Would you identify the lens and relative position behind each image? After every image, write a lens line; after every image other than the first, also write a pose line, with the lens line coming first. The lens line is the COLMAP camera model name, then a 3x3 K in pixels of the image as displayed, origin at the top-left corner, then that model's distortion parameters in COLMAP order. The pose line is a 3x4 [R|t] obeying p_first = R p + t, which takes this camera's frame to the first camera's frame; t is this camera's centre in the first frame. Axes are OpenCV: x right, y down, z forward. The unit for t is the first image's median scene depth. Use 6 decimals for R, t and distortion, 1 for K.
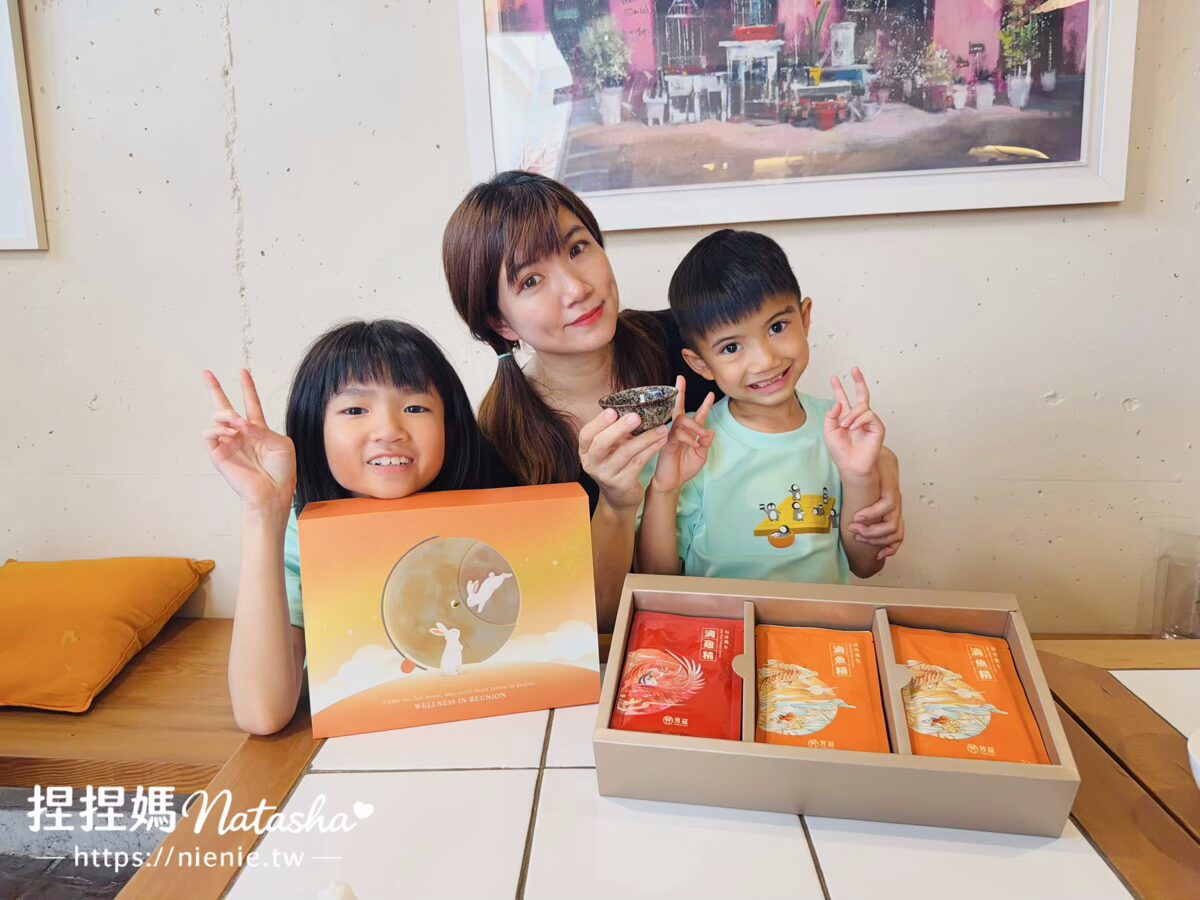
lens RADIAL K [[890.6, 0, 598.1], [0, 890.6, 446.9], [0, 0, 1]] dist [-0.014374, -0.005910]
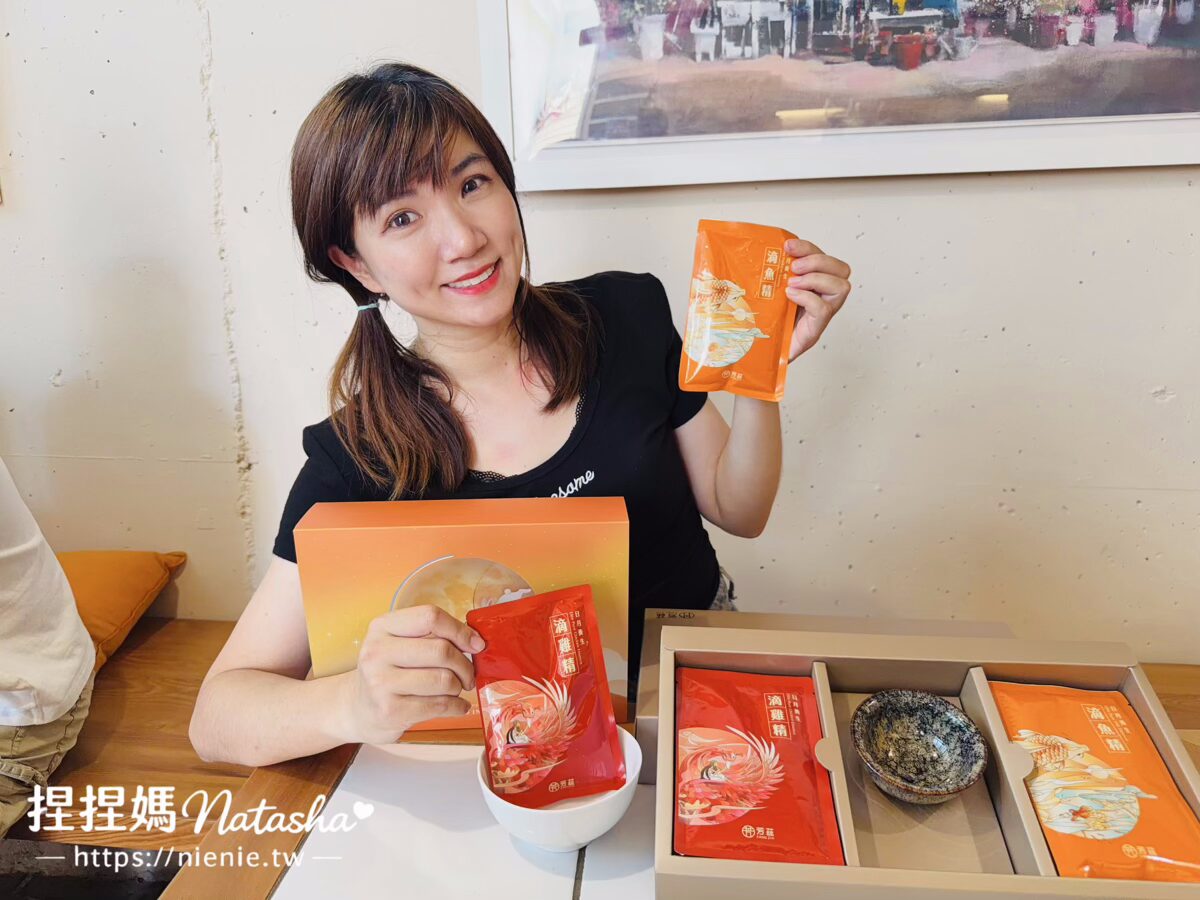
lens RADIAL K [[898.2, 0, 596.3], [0, 898.2, 458.4], [0, 0, 1]] dist [-0.043204, 0.025430]
pose [[0.999601, 0.019095, -0.020793, -0.013538], [-0.017853, 0.998135, 0.058378, -0.035219], [0.021869, -0.057984, 0.998078, 0.138983]]
